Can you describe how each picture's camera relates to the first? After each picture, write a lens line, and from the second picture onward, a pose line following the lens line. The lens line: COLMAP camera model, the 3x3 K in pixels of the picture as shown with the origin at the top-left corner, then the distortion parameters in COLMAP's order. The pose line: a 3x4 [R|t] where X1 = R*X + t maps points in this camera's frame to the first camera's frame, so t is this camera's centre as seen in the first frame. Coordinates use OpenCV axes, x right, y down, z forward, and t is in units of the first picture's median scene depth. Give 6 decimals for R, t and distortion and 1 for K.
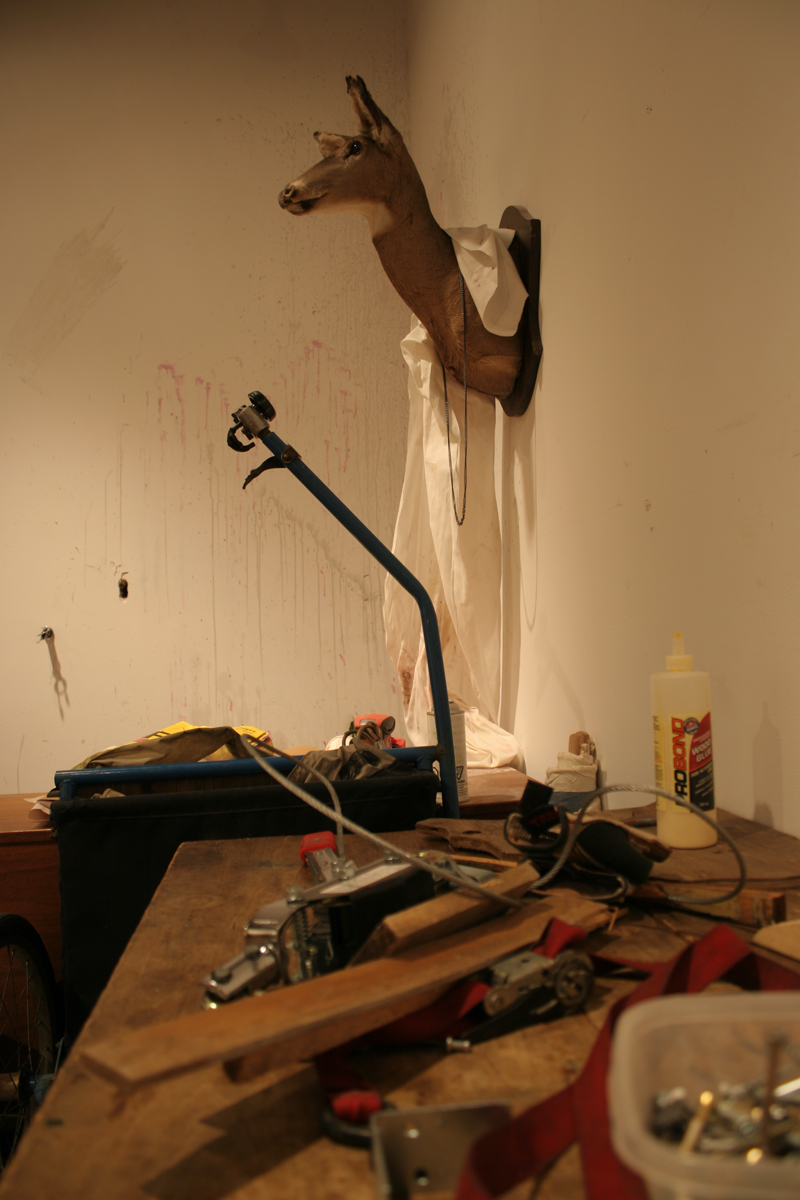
lens RADIAL K [[991.5, 0, 399.8], [0, 991.5, 600.8], [0, 0, 1]] dist [-0.148800, 0.114197]
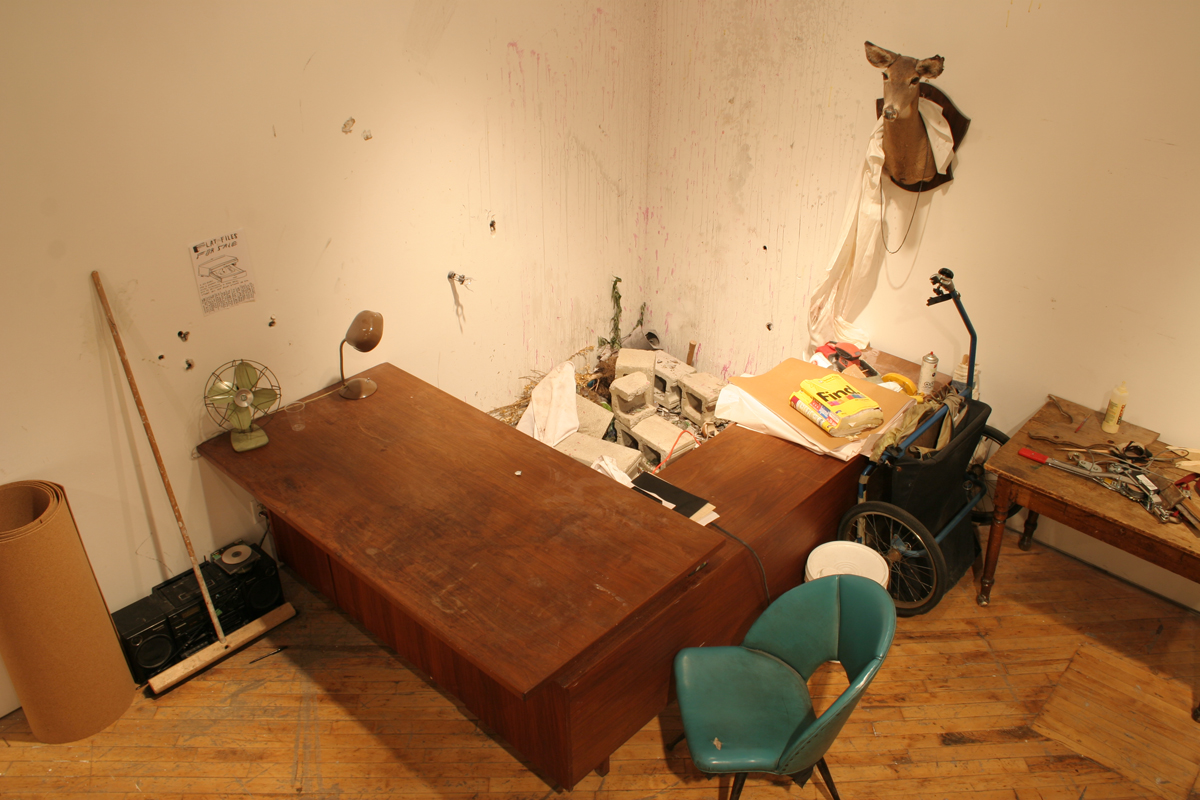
lens RADIAL K [[991.5, 0, 597.3], [0, 991.5, 391.3], [0, 0, 1]] dist [-0.148800, 0.114197]
pose [[0.768700, -0.289994, 0.570090, -0.962409], [-0.050804, 0.860811, 0.506382, -0.482831], [-0.637588, -0.418219, 0.646973, -0.016512]]
